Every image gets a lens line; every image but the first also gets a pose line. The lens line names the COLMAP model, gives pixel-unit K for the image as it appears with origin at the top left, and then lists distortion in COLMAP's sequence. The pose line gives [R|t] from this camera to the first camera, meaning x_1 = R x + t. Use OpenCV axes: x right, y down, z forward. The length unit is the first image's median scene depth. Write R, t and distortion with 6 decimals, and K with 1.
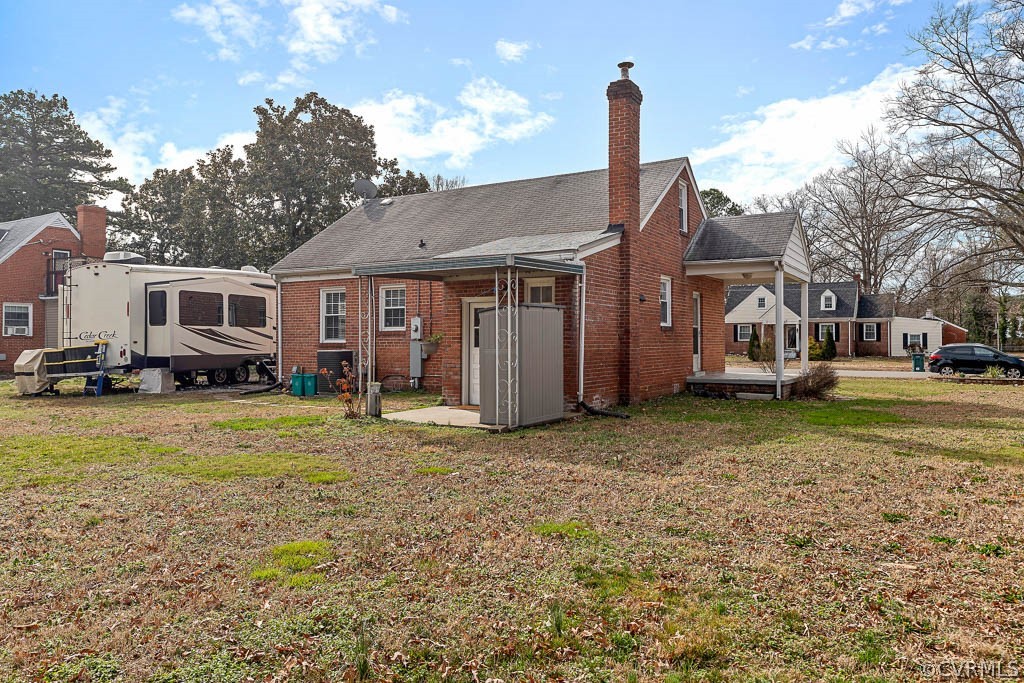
lens RADIAL K [[735.2, 0, 509.9], [0, 735.2, 342.7], [0, 0, 1]] dist [-0.002386, 0.003643]
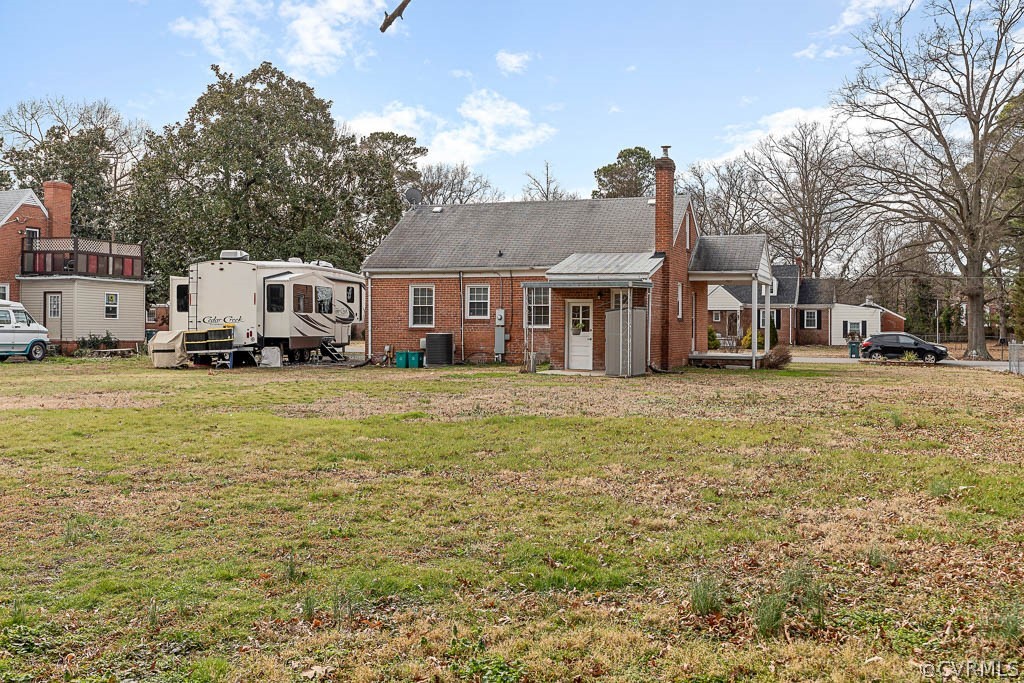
lens RADIAL K [[1052.6, 0, 513.2], [0, 1052.6, 338.3], [0, 0, 1]] dist [0.001878, 0.000000]
pose [[0.983457, 0.006477, 0.181028, -0.396425], [-0.008385, 0.999917, 0.009773, -0.000053], [-0.180950, -0.011129, 0.983429, -0.792775]]
